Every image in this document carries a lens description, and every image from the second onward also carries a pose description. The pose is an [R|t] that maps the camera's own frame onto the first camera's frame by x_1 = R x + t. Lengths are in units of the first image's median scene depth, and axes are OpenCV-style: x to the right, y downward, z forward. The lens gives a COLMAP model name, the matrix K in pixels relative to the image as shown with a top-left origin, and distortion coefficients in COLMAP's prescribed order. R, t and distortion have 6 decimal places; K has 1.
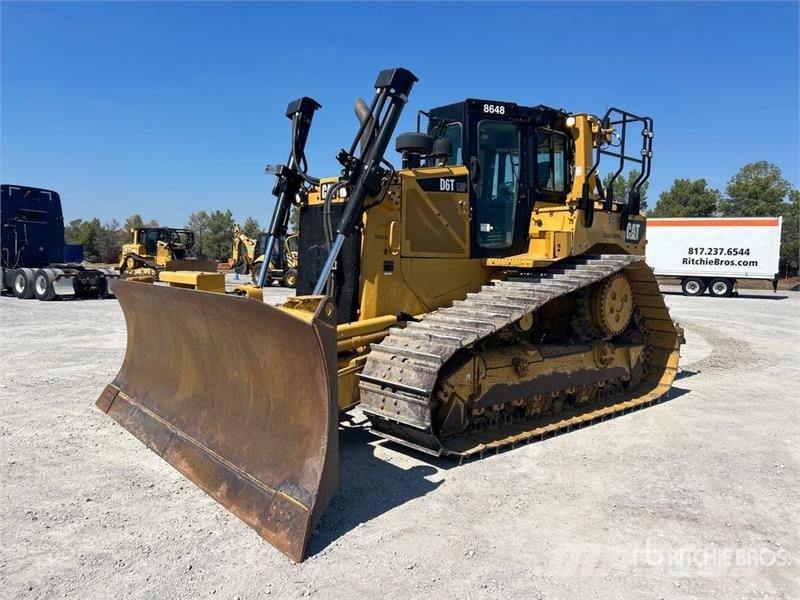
lens RADIAL K [[598.7, 0, 399.7], [0, 598.7, 319.3], [0, 0, 1]] dist [0.057474, -0.001017]
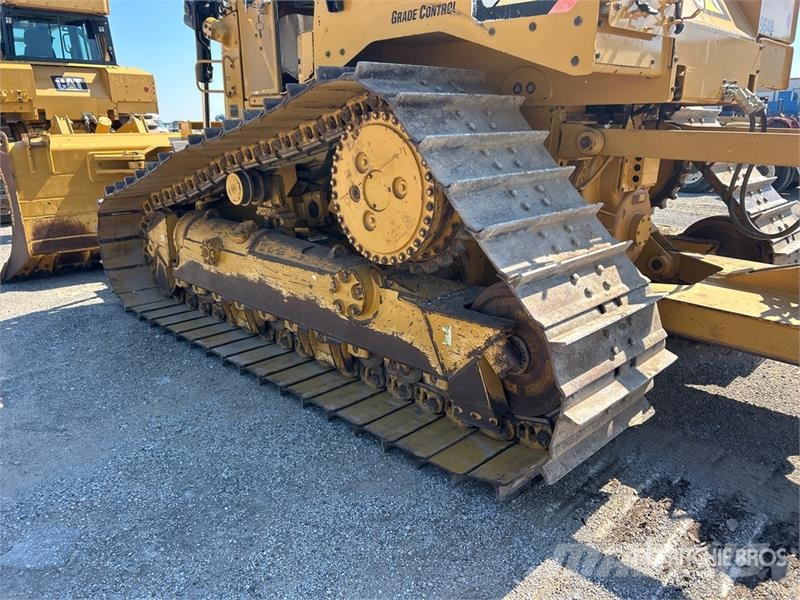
lens RADIAL K [[609.1, 0, 399.2], [0, 609.1, 296.4], [0, 0, 1]] dist [0.068086, -0.060724]
pose [[0.043934, 0.260938, -0.964355, 0.869558], [-0.086427, 0.962661, 0.256542, -0.071099], [0.995289, 0.072075, 0.064846, 1.088859]]
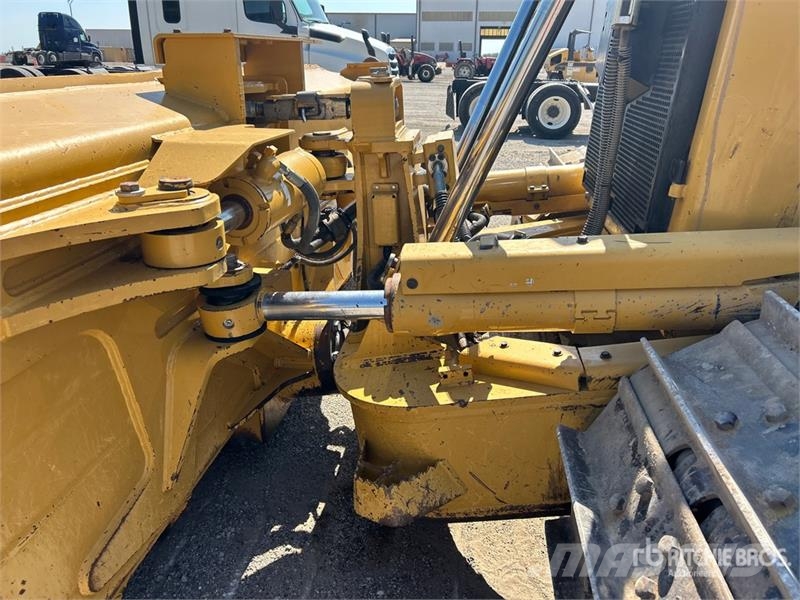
lens RADIAL K [[607.8, 0, 406.3], [0, 607.8, 289.0], [0, 0, 1]] dist [0.053001, -0.066345]
pose [[0.671262, 0.268976, -0.690695, 0.046416], [-0.088797, 0.954305, 0.285335, -0.034340], [0.735882, -0.130203, 0.664473, 0.639951]]
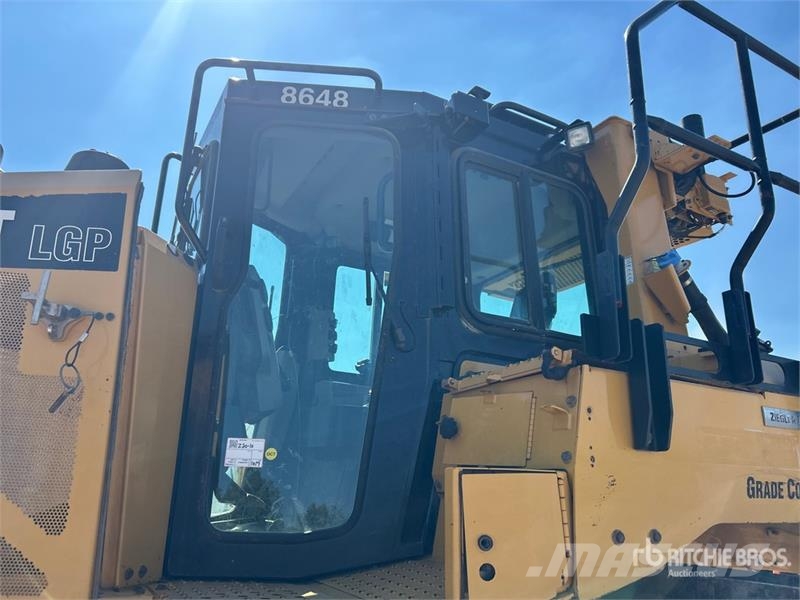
lens RADIAL K [[603.4, 0, 406.6], [0, 603.4, 292.3], [0, 0, 1]] dist [0.063094, -0.077988]
pose [[0.976228, -0.059831, -0.208326, 0.289907], [-0.031945, 0.910934, -0.411314, -0.117225], [0.214380, 0.408191, 0.887368, 0.805839]]
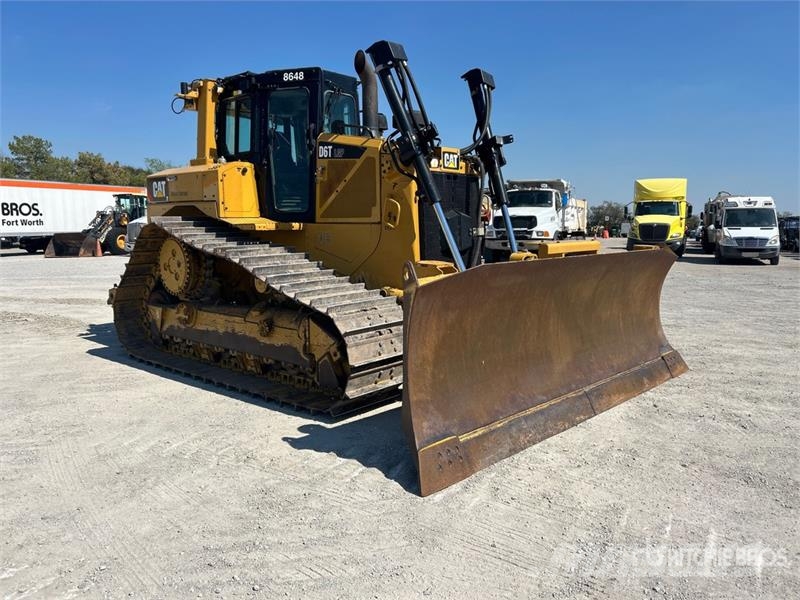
lens RADIAL K [[606.2, 0, 397.1], [0, 606.2, 293.8], [0, 0, 1]] dist [0.049540, -0.056841]
pose [[-0.106123, -0.136181, 0.984984, -1.107943], [0.102537, 0.983798, 0.147065, -0.140495], [-0.989052, 0.116604, -0.090440, 1.136126]]
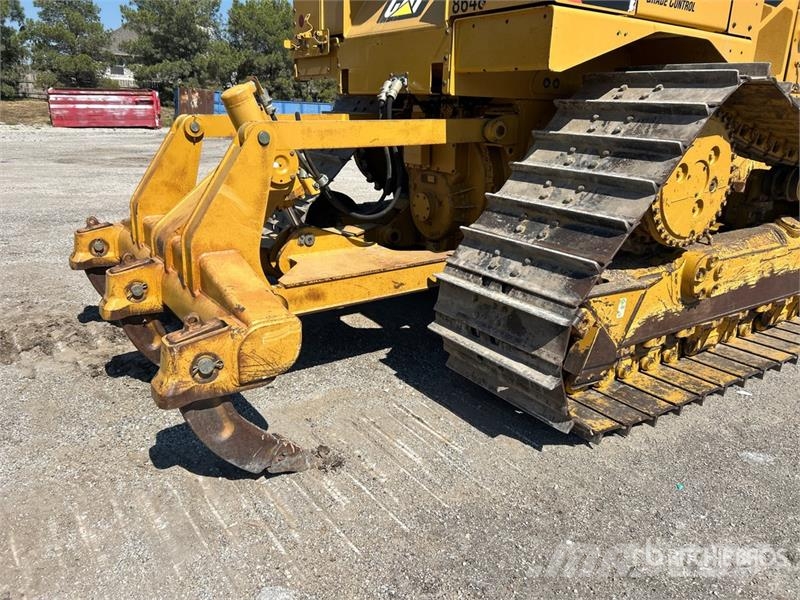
lens RADIAL K [[606.2, 0, 397.1], [0, 606.2, 293.8], [0, 0, 1]] dist [0.049540, -0.056841]
pose [[-0.989760, -0.086897, 0.113241, 0.262333], [-0.036156, 0.920091, 0.390034, -0.169131], [-0.138085, 0.381945, -0.913811, 1.980926]]
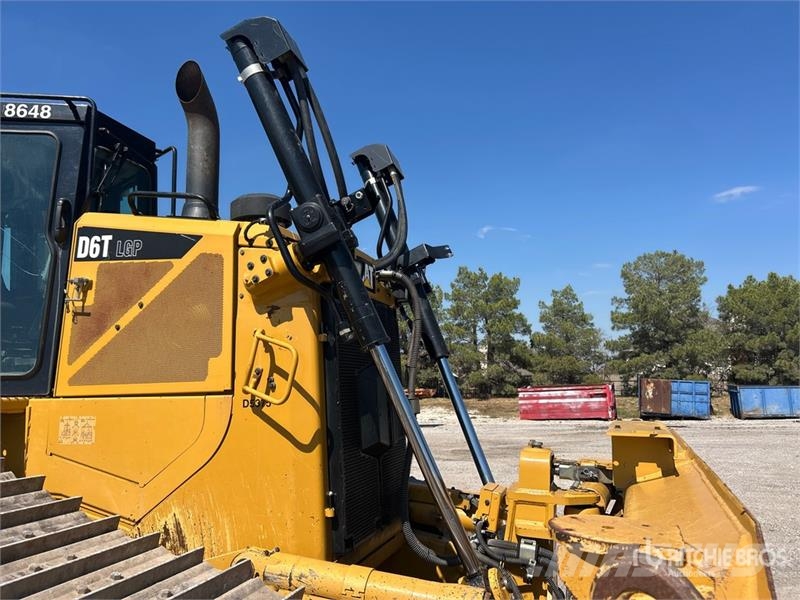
lens RADIAL K [[604.7, 0, 407.5], [0, 604.7, 303.1], [0, 0, 1]] dist [0.048883, -0.062552]
pose [[-0.514002, 0.114596, 0.850100, -0.579010], [0.096780, 0.992456, -0.075269, -0.131011], [-0.852312, 0.043584, -0.521215, 1.179368]]
